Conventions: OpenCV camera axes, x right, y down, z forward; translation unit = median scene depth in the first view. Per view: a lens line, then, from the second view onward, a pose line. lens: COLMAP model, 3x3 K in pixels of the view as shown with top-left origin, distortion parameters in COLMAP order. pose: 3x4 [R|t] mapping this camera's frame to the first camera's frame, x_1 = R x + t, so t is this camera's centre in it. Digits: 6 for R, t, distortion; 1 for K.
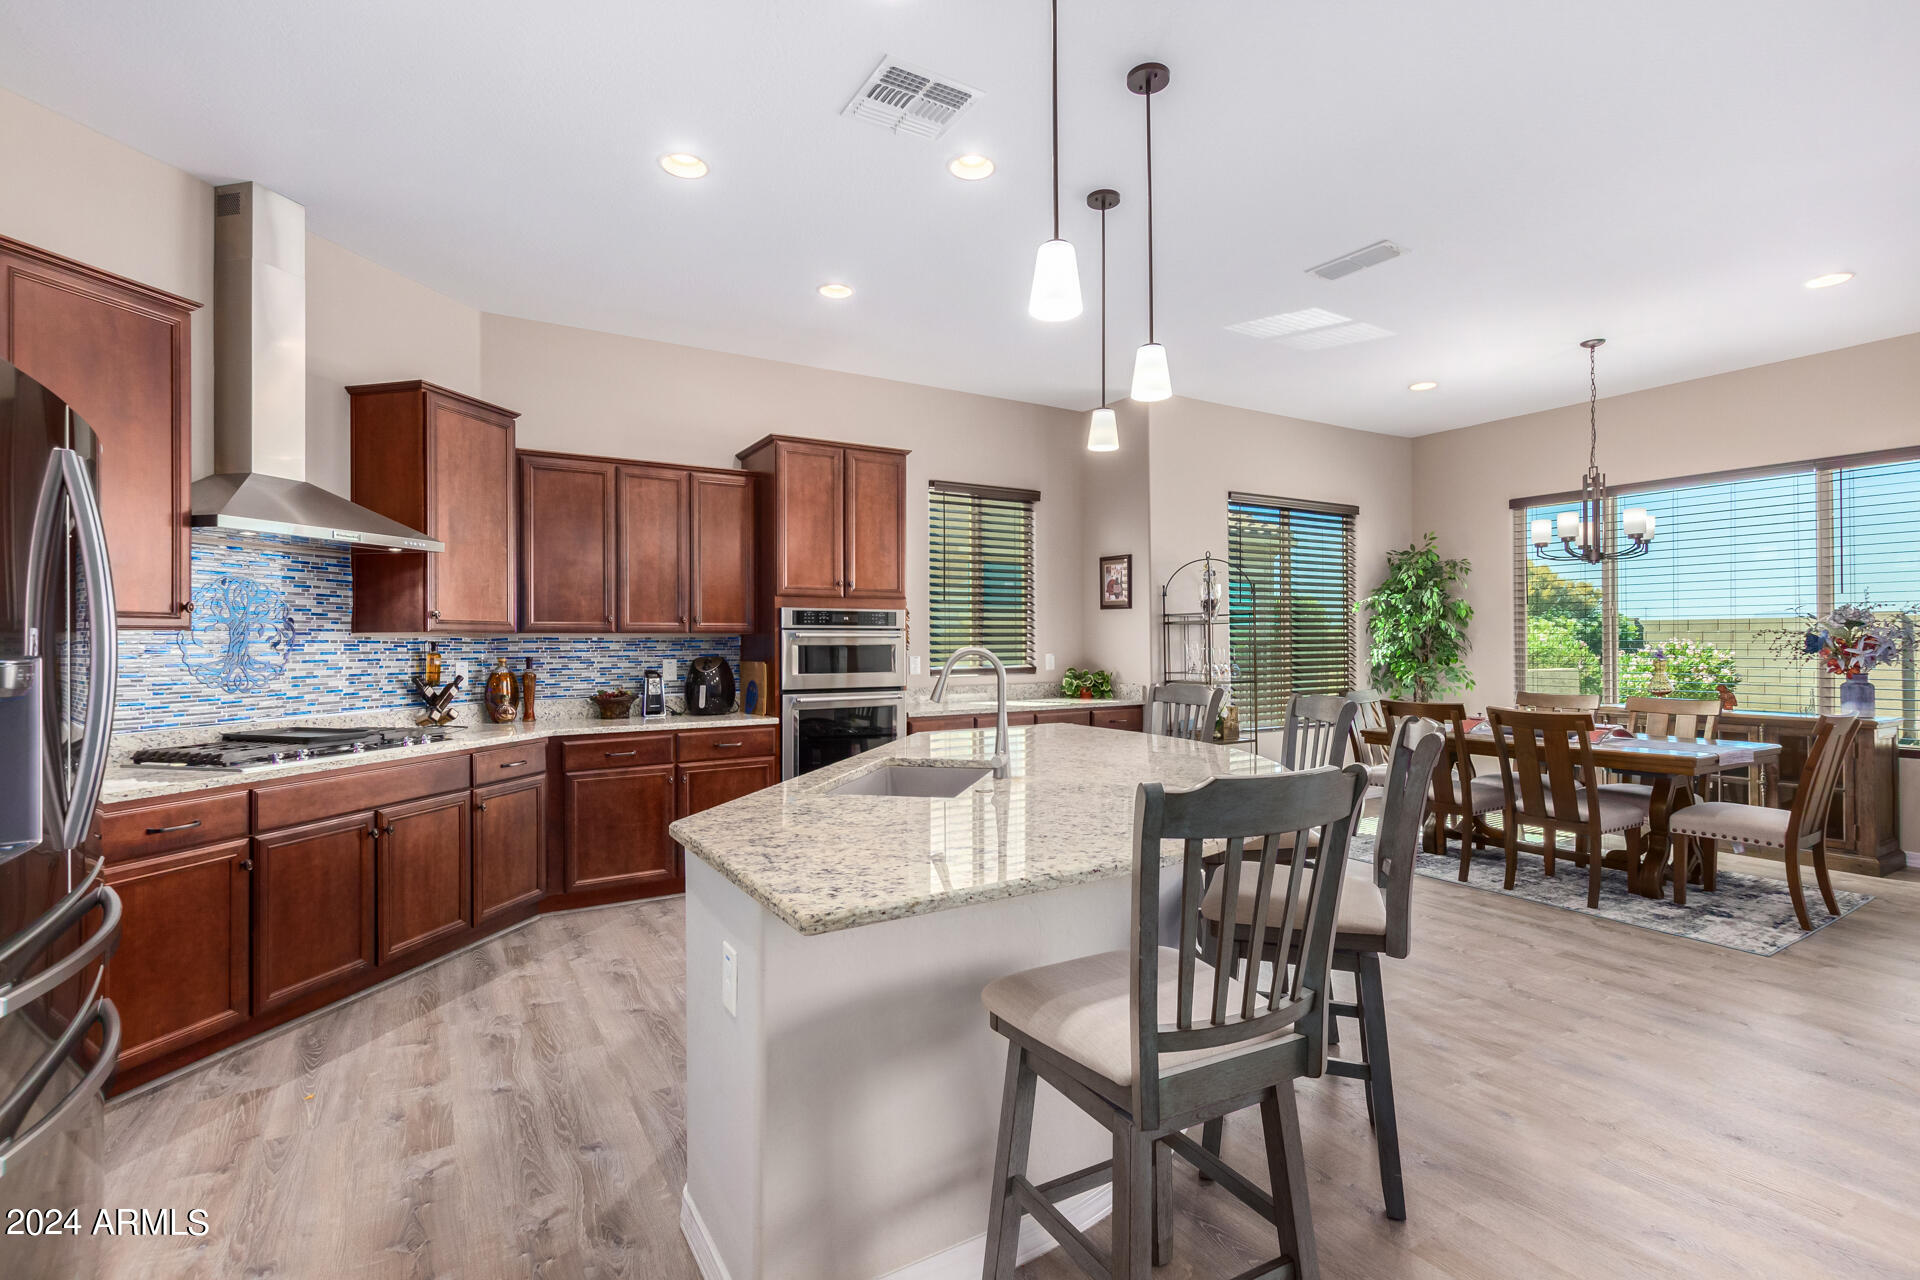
lens RADIAL K [[889.9, 0, 956.7], [0, 889.9, 642.3], [0, 0, 1]] dist [-0.000977, 0.000234]
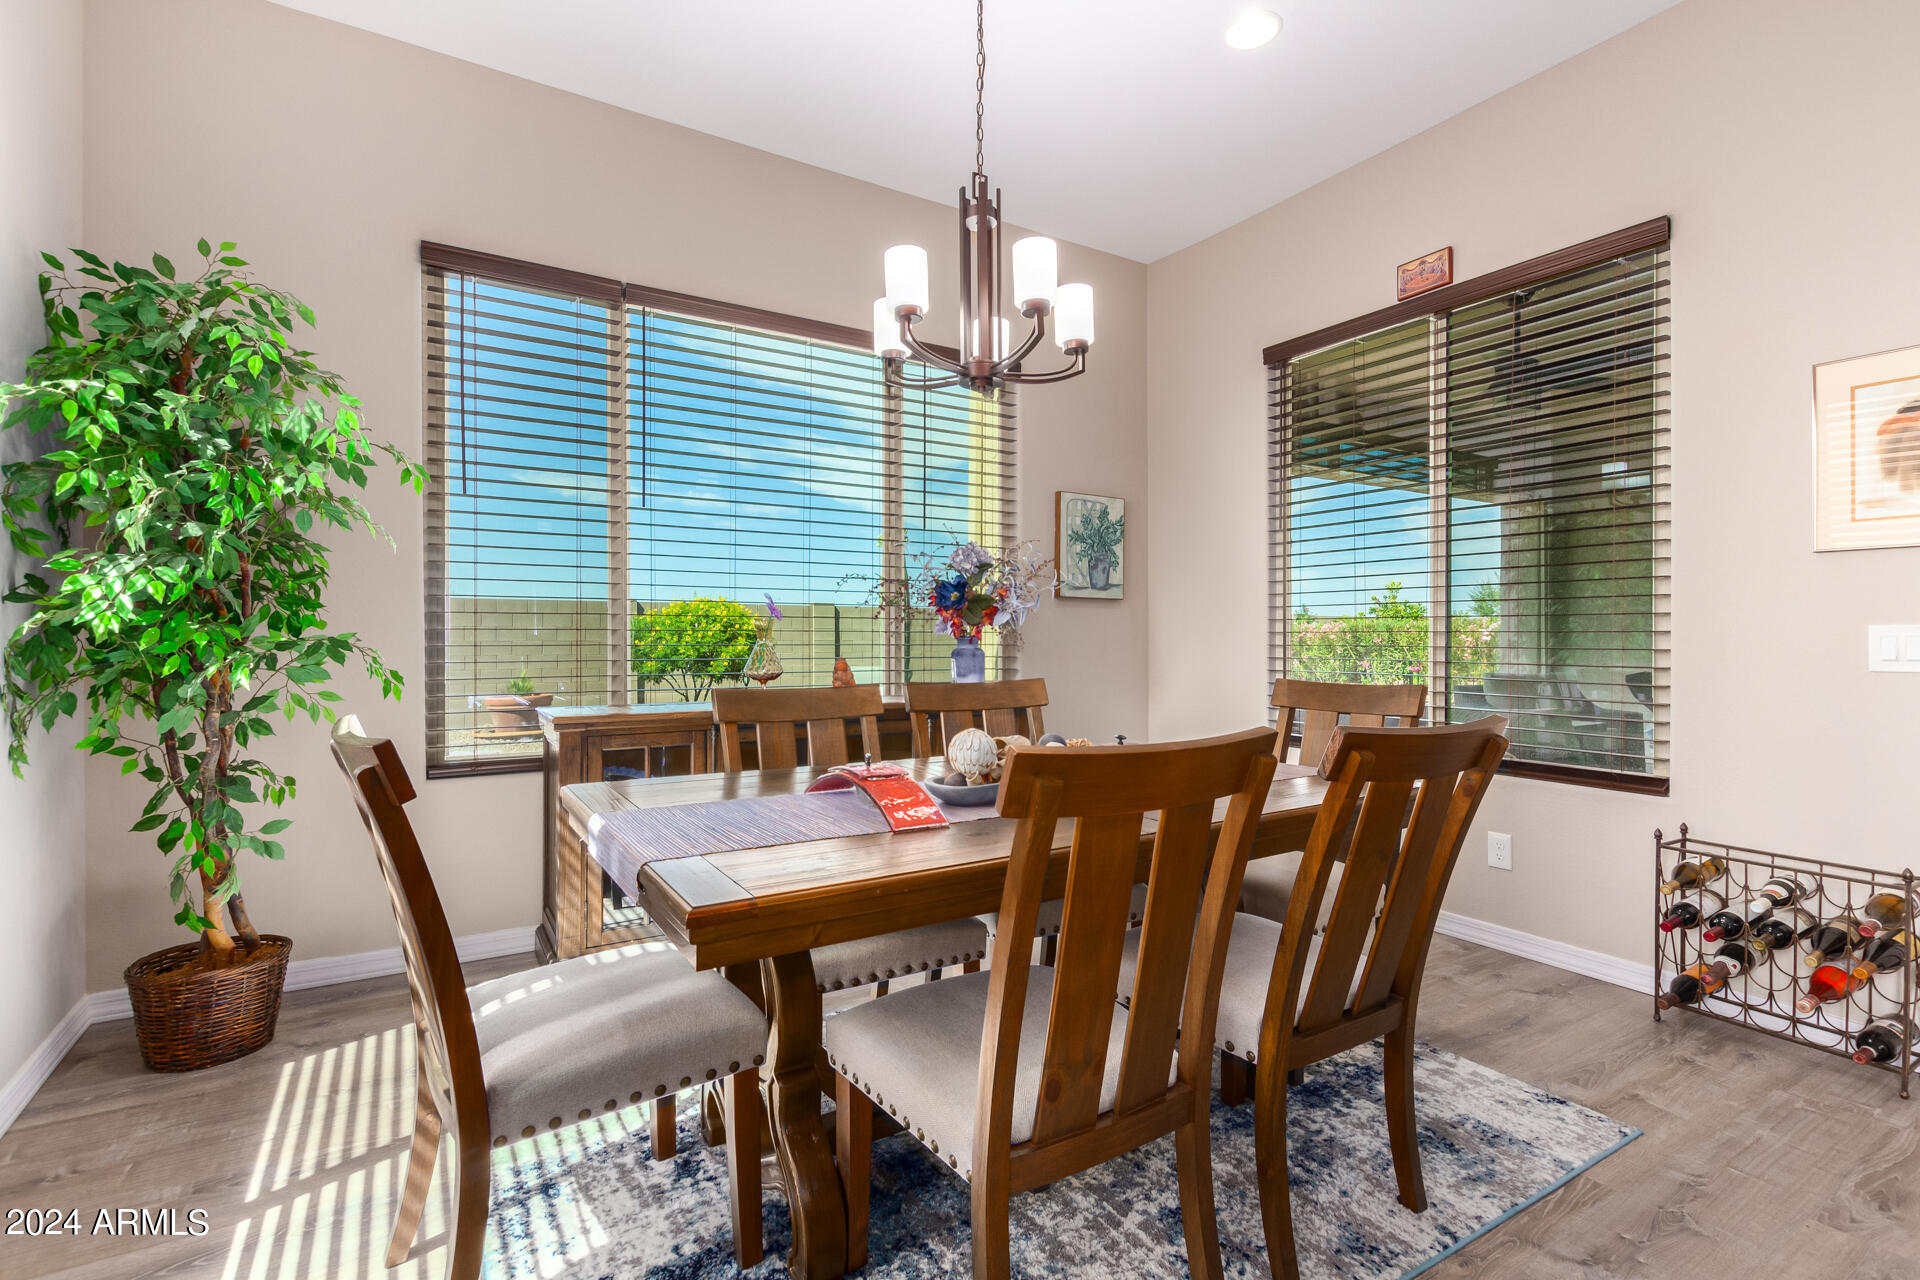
lens RADIAL K [[889.9, 0, 960.7], [0, 889.9, 637.6], [0, 0, 1]] dist [-0.000977, 0.000234]
pose [[-0.017967, 0.000120, 0.999839, 0.161579], [-0.003450, 0.999994, -0.000182, 0.021852], [-0.999833, -0.003453, -0.017967, 0.616205]]
